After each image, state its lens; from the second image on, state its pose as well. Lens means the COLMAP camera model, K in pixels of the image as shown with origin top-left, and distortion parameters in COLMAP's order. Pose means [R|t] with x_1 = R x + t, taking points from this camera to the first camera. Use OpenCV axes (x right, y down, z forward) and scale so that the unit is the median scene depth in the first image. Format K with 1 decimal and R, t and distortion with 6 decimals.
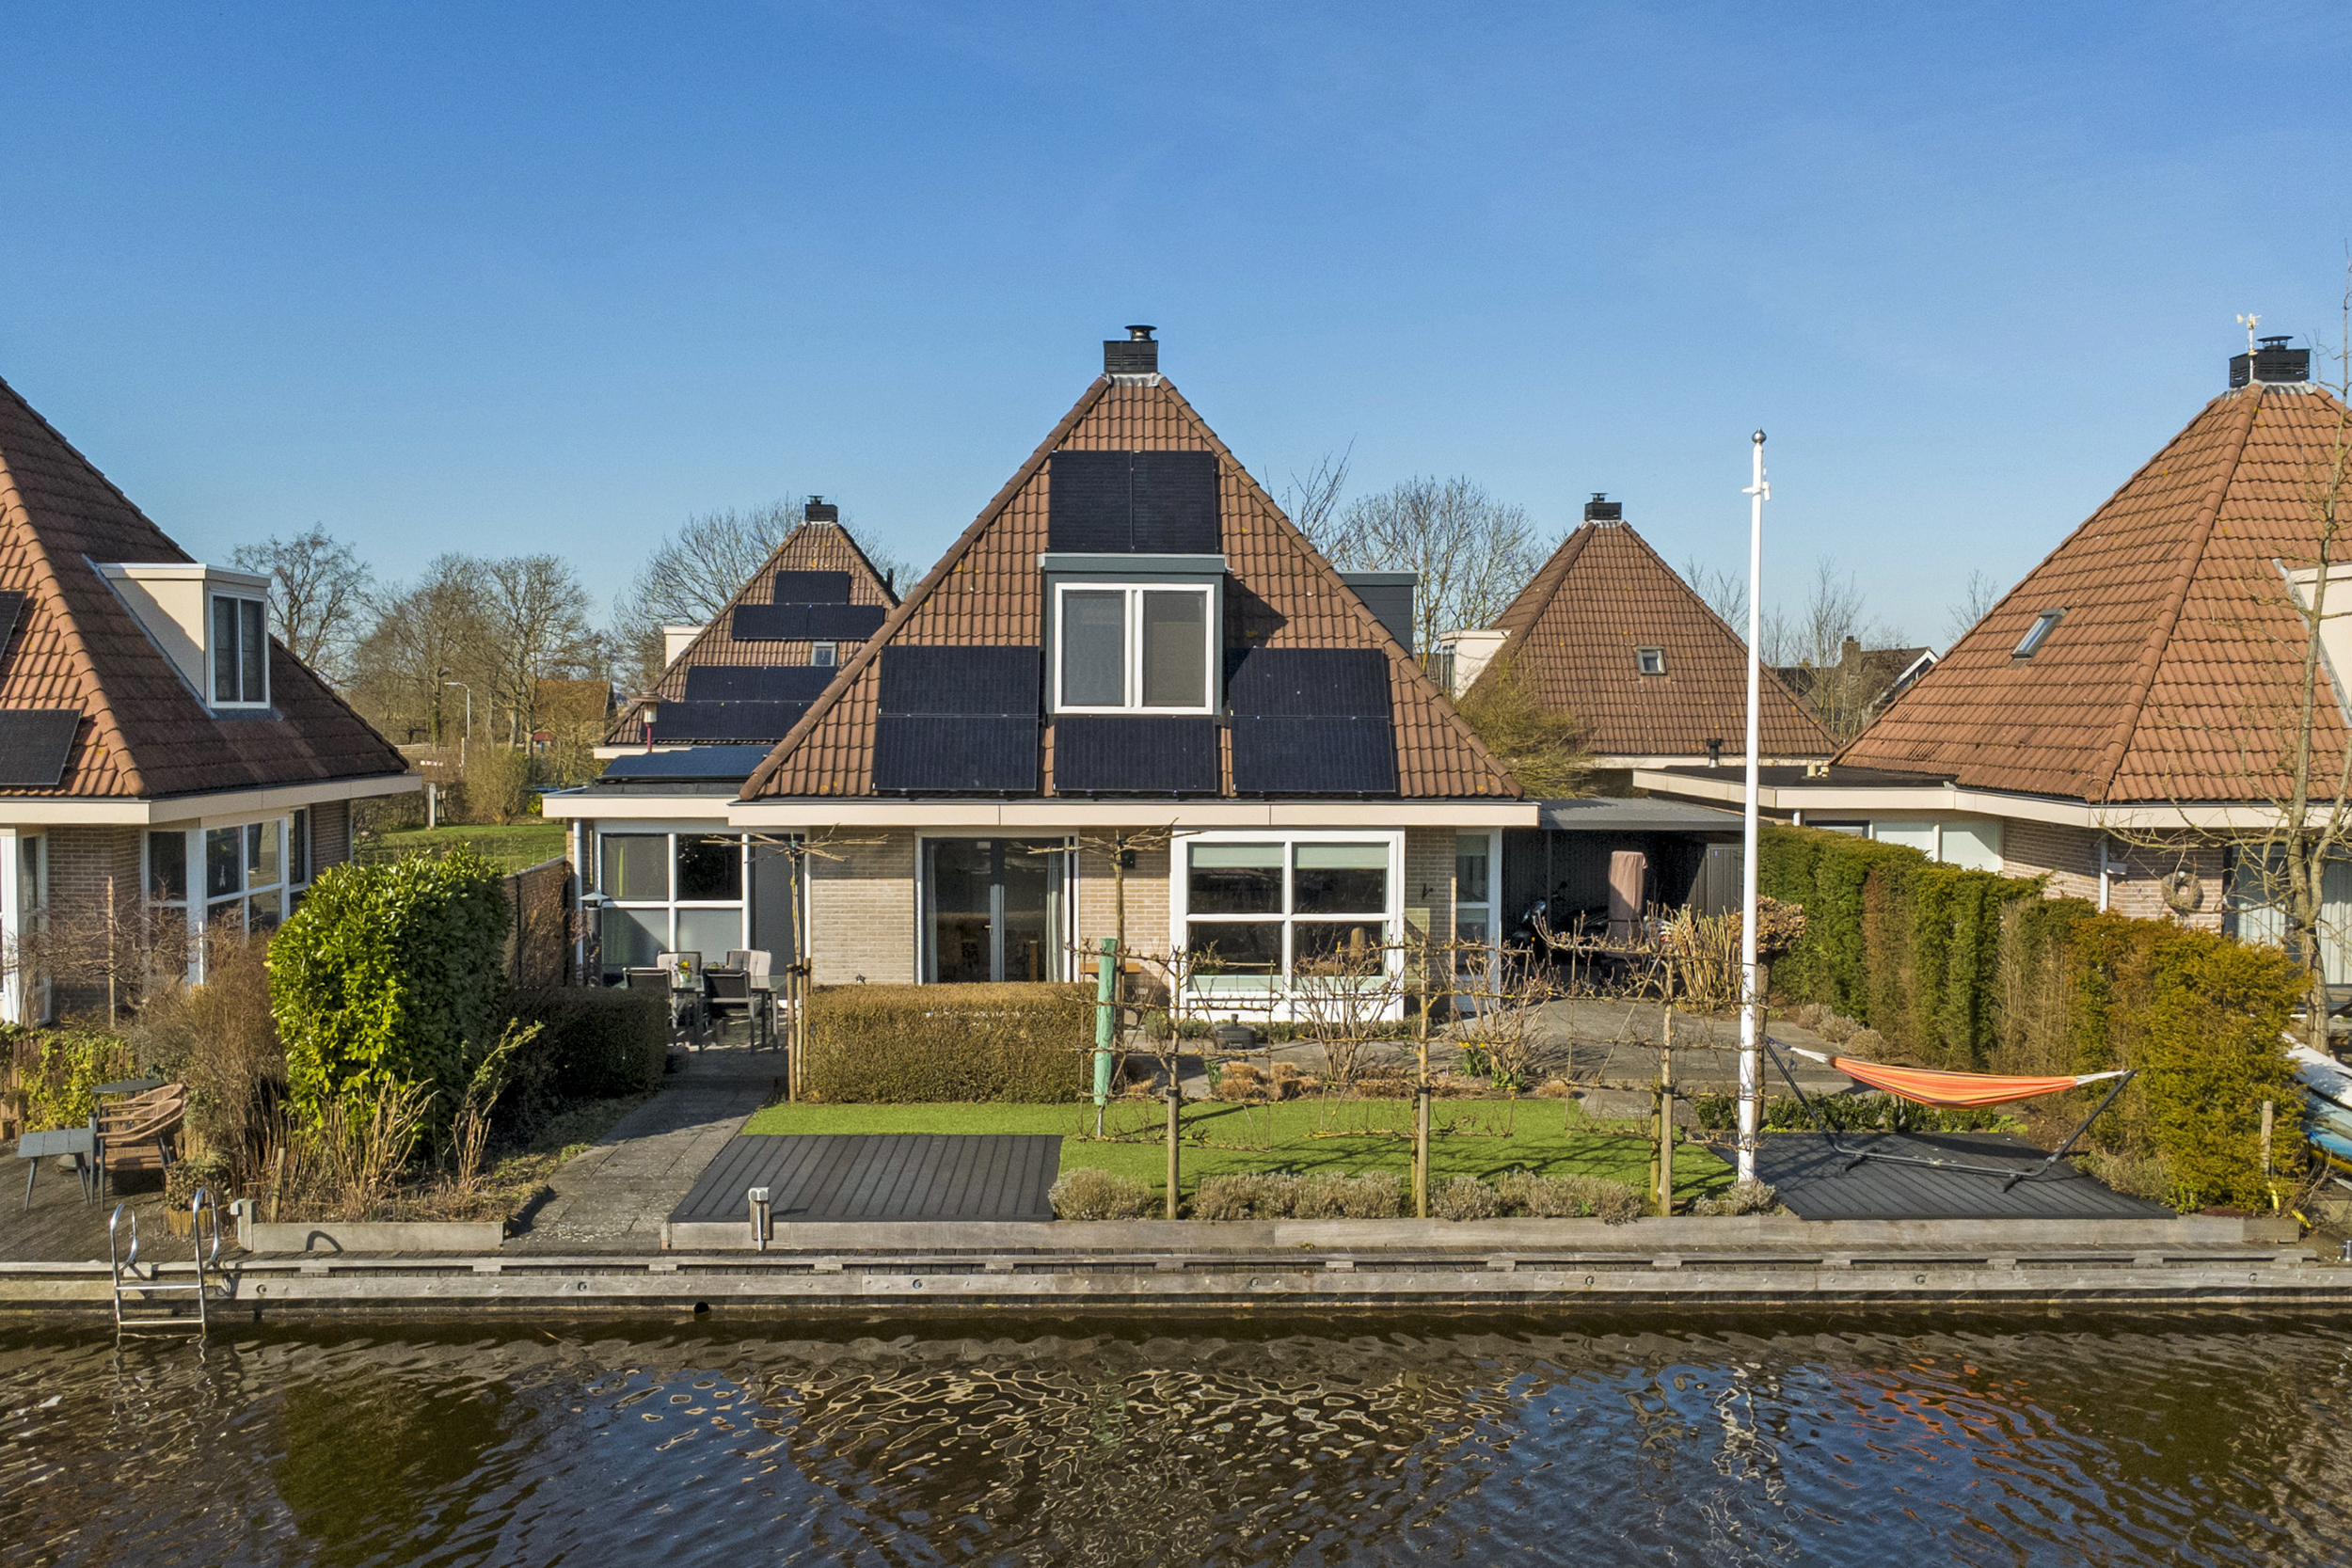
lens RADIAL K [[2042.1, 0, 1171.1], [0, 2042.1, 742.0], [0, 0, 1]] dist [0.023045, -0.003667]
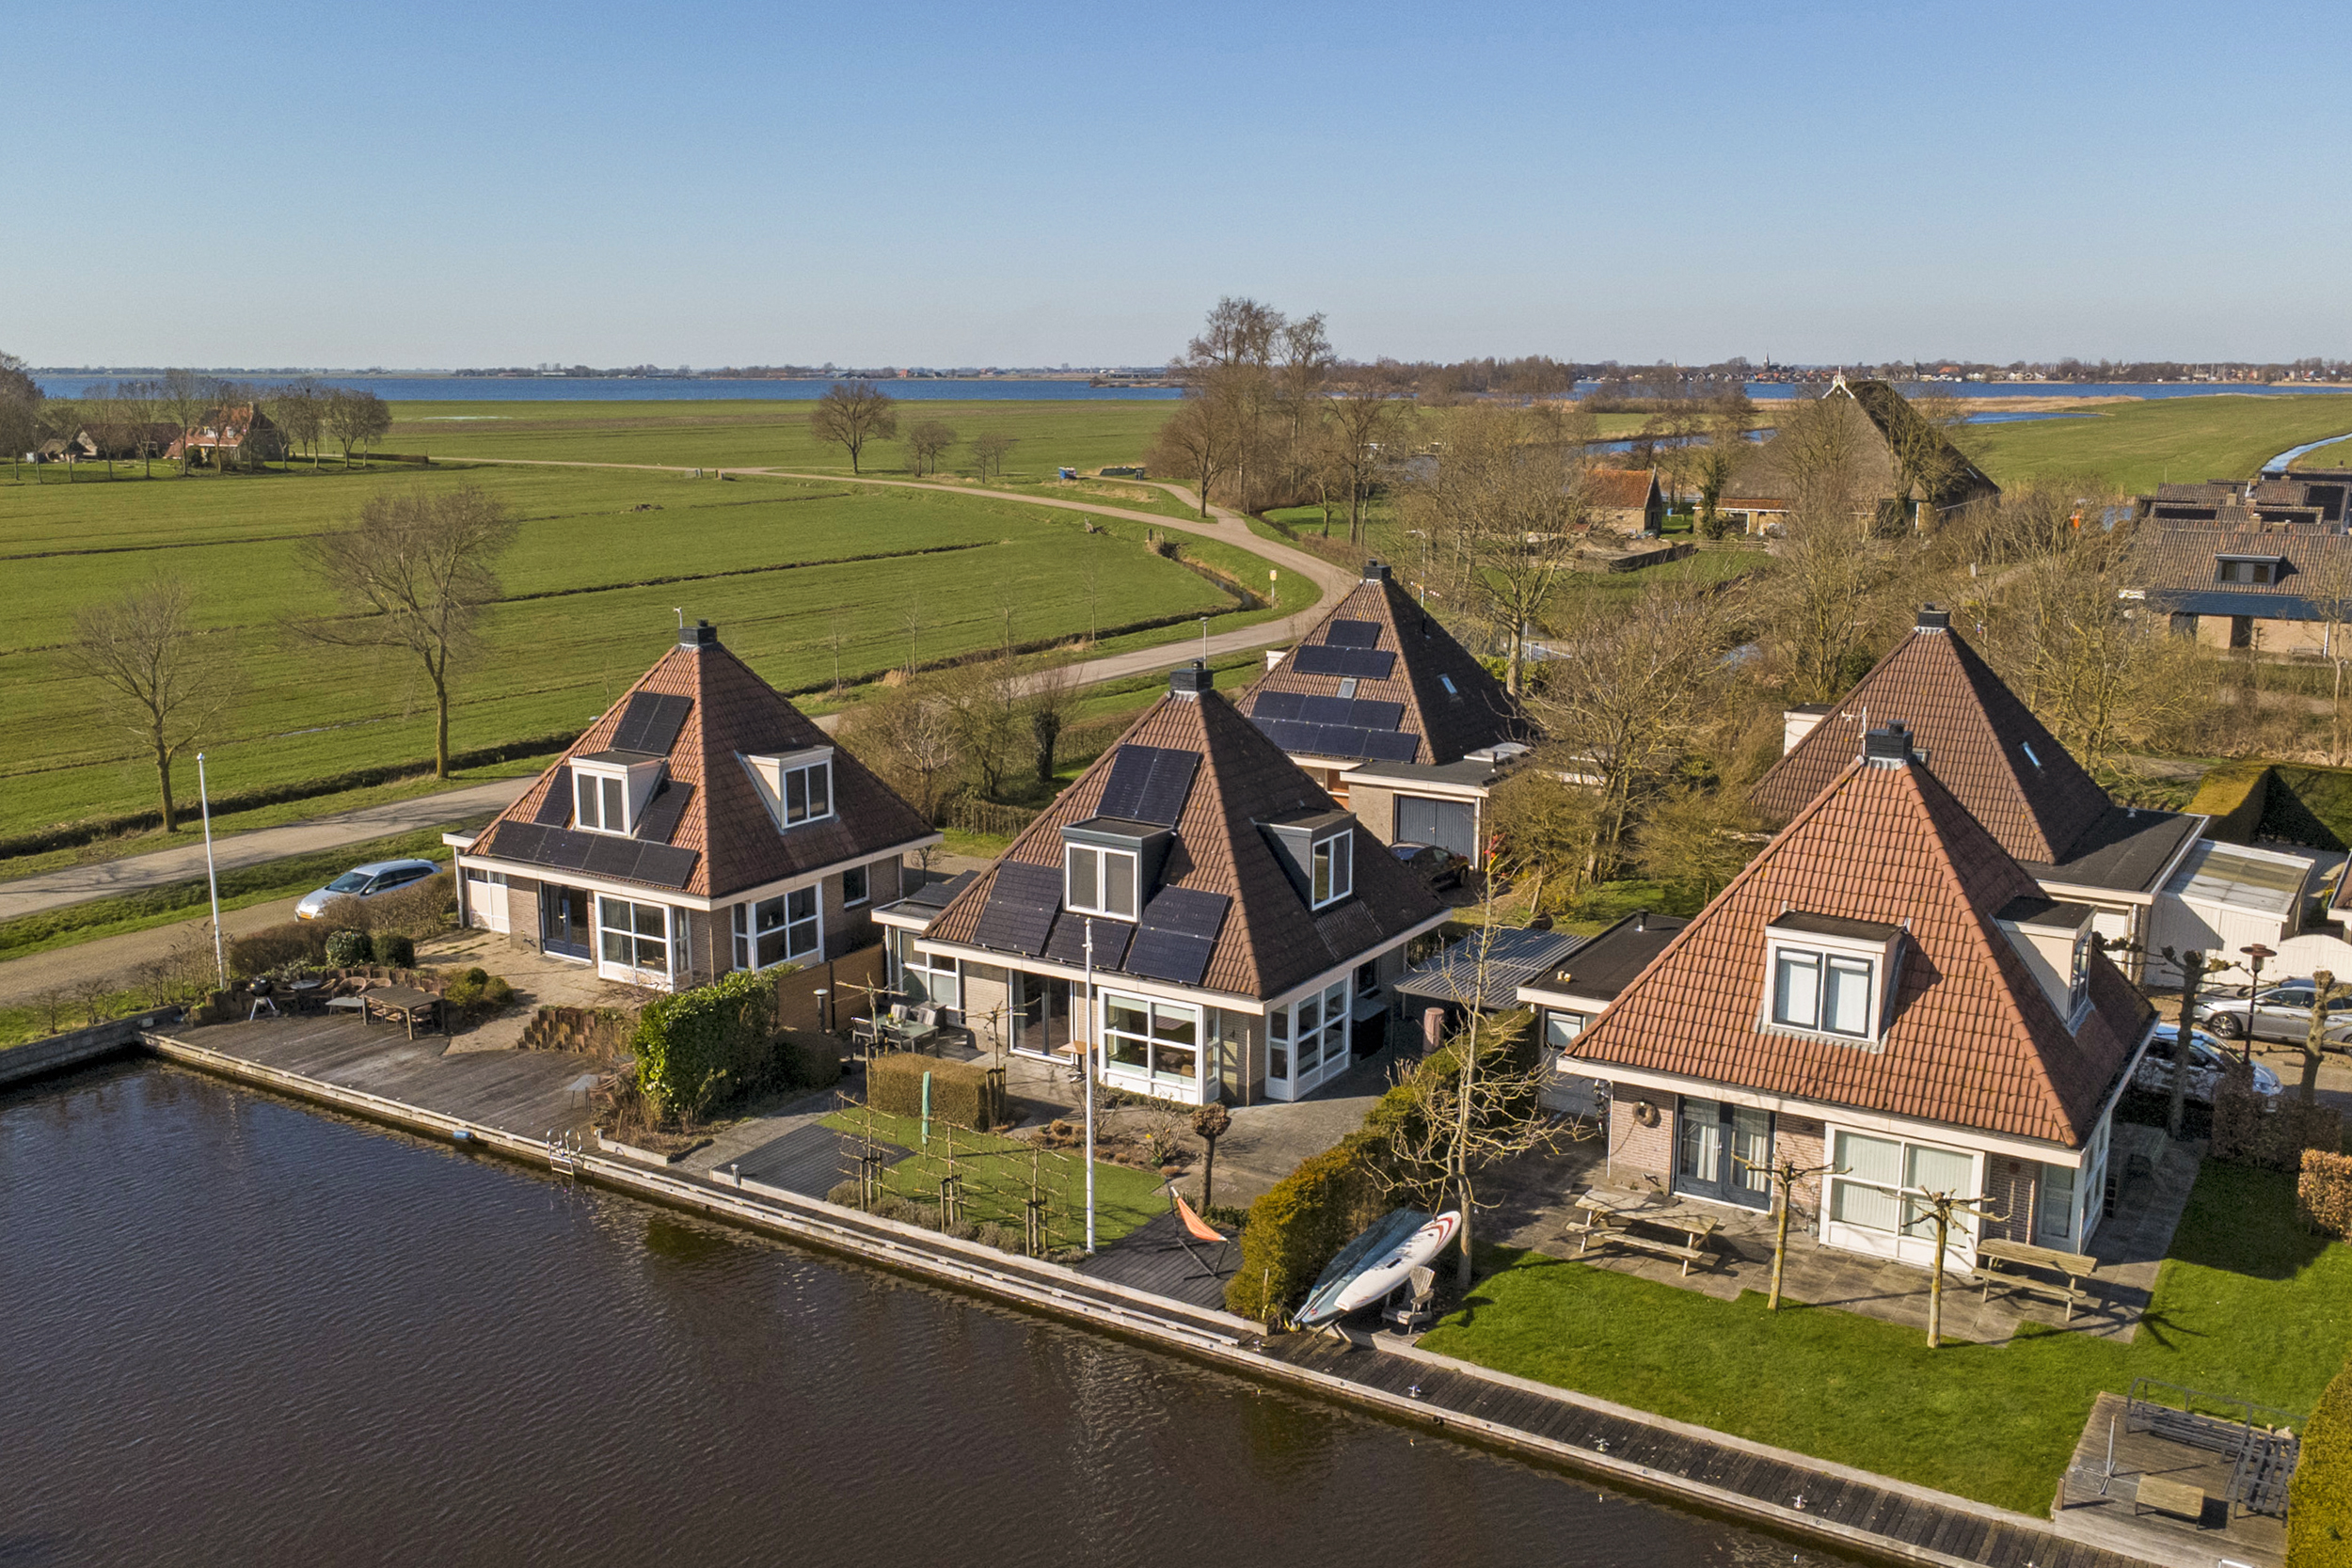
lens RADIAL K [[2042.1, 0, 1171.1], [0, 2042.1, 742.0], [0, 0, 1]] dist [0.023045, -0.003667]
pose [[0.834315, 0.096008, -0.542864, 1.068667], [-0.013923, 0.988074, 0.153348, -0.473533], [0.551112, -0.120383, 0.825702, -0.506006]]
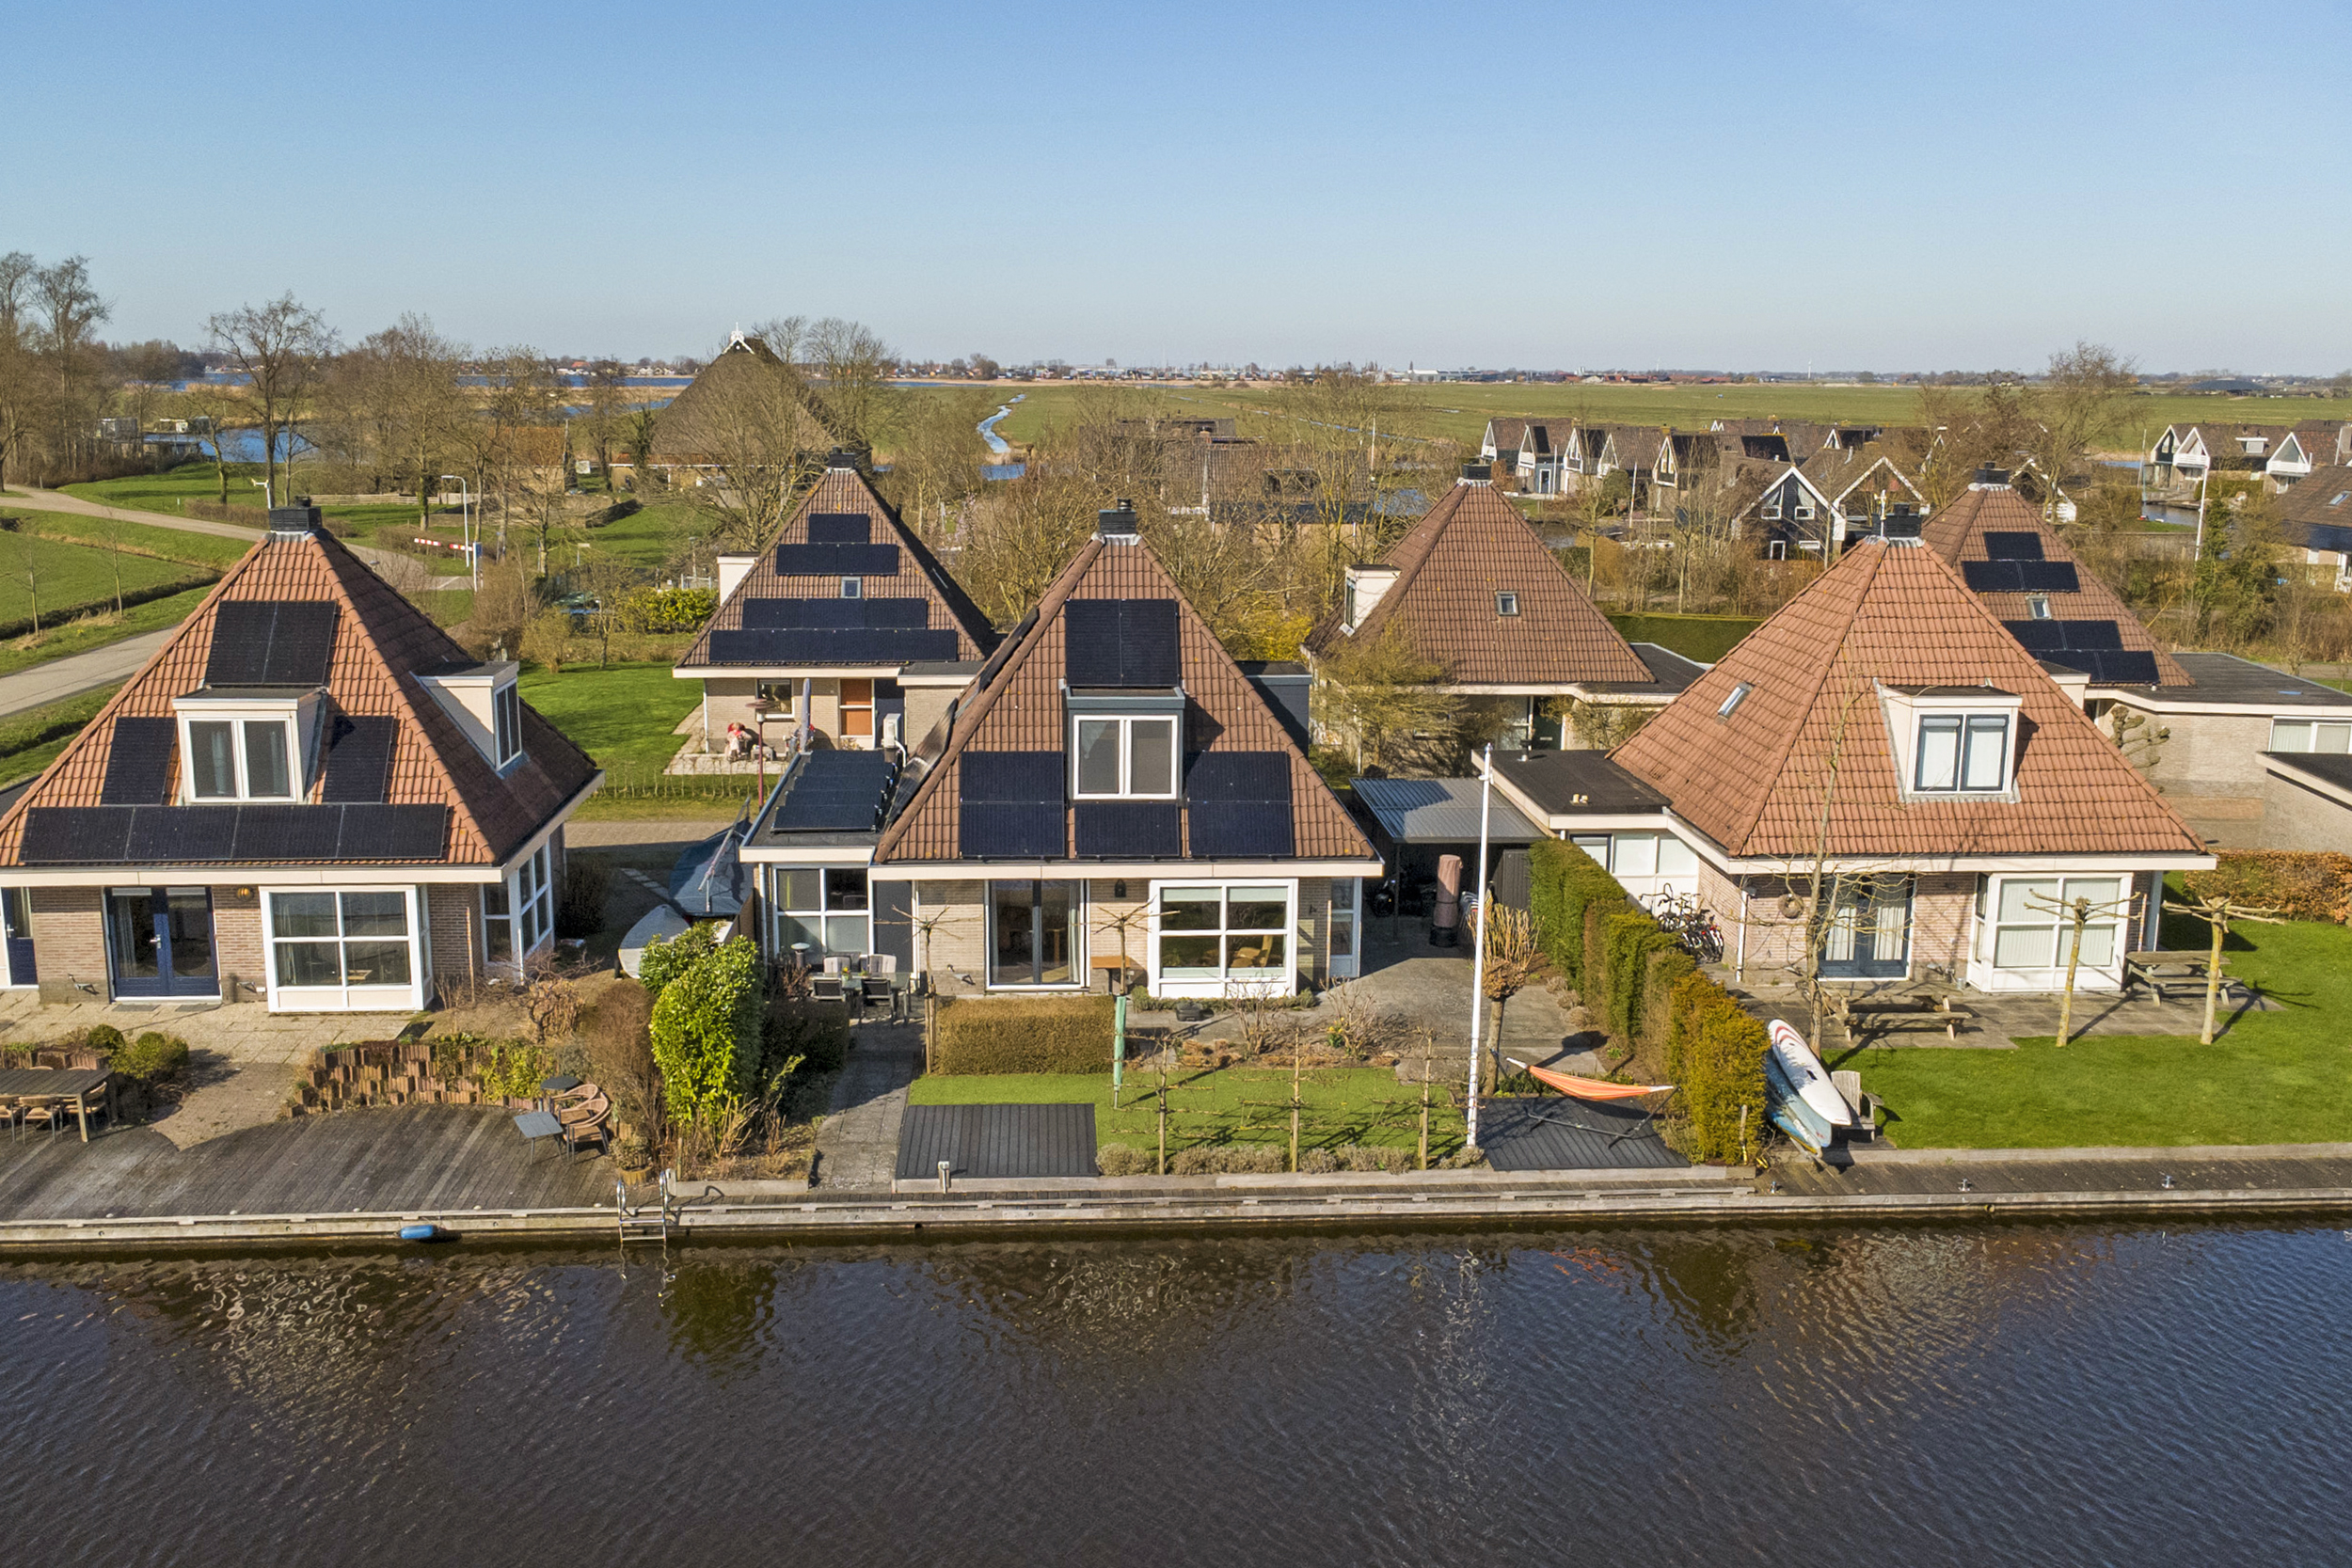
lens RADIAL K [[2042.1, 0, 1171.1], [0, 2042.1, 742.0], [0, 0, 1]] dist [0.023045, -0.003667]
pose [[0.999420, -0.000087, 0.034057, -0.037281], [-0.005116, 0.988265, 0.152662, -0.302341], [-0.033671, -0.152748, 0.987691, -0.539797]]
